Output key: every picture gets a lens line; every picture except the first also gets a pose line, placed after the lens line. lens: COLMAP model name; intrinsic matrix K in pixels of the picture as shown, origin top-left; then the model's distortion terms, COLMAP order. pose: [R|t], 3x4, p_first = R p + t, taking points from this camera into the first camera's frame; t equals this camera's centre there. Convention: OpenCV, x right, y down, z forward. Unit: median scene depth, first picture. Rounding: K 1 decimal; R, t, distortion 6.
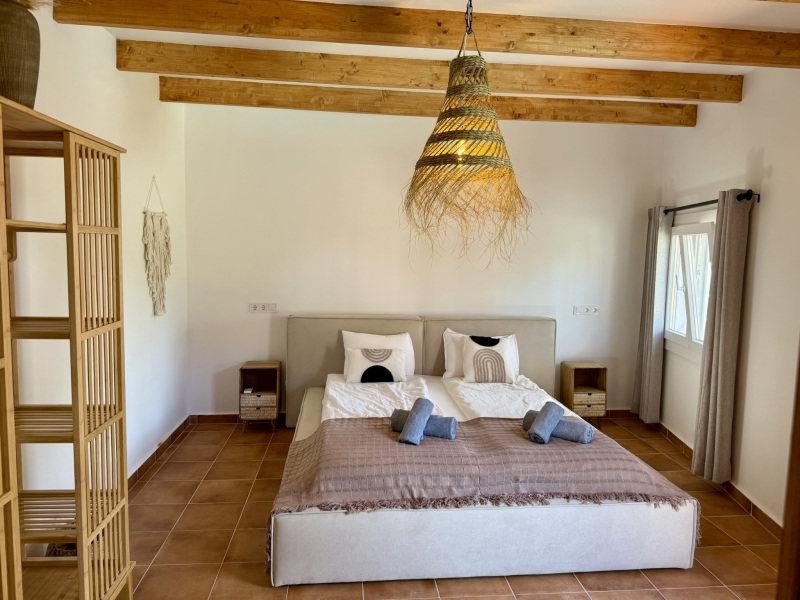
lens RADIAL K [[564.2, 0, 400.0], [0, 564.2, 300.0], [0, 0, 1]] dist [0.005180, 0.000940]
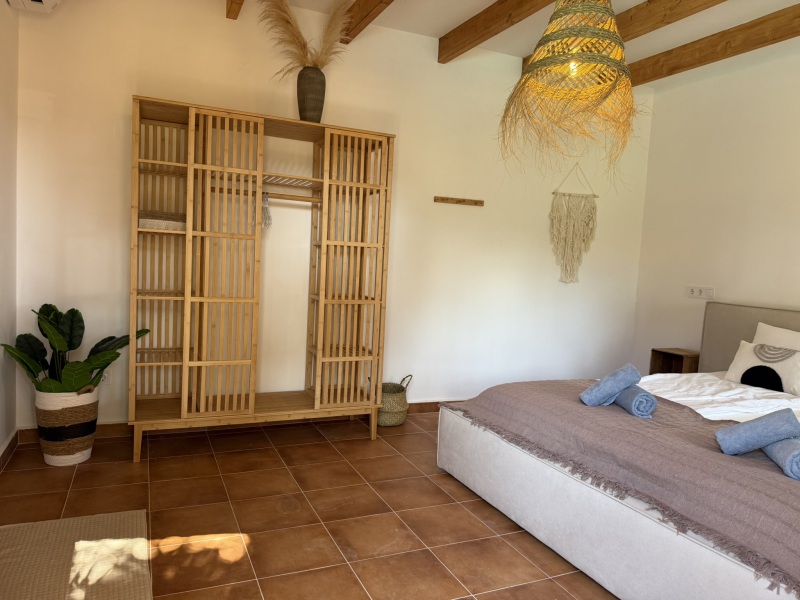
lens RADIAL K [[576.0, 0, 400.0], [0, 576.0, 300.0], [0, 0, 1]] dist [-0.005545, -0.002966]
pose [[0.313105, 0.059849, -0.947831, 0.852396], [-0.129956, 0.991325, 0.019665, 0.124445], [0.940785, 0.117019, 0.318166, 0.450466]]
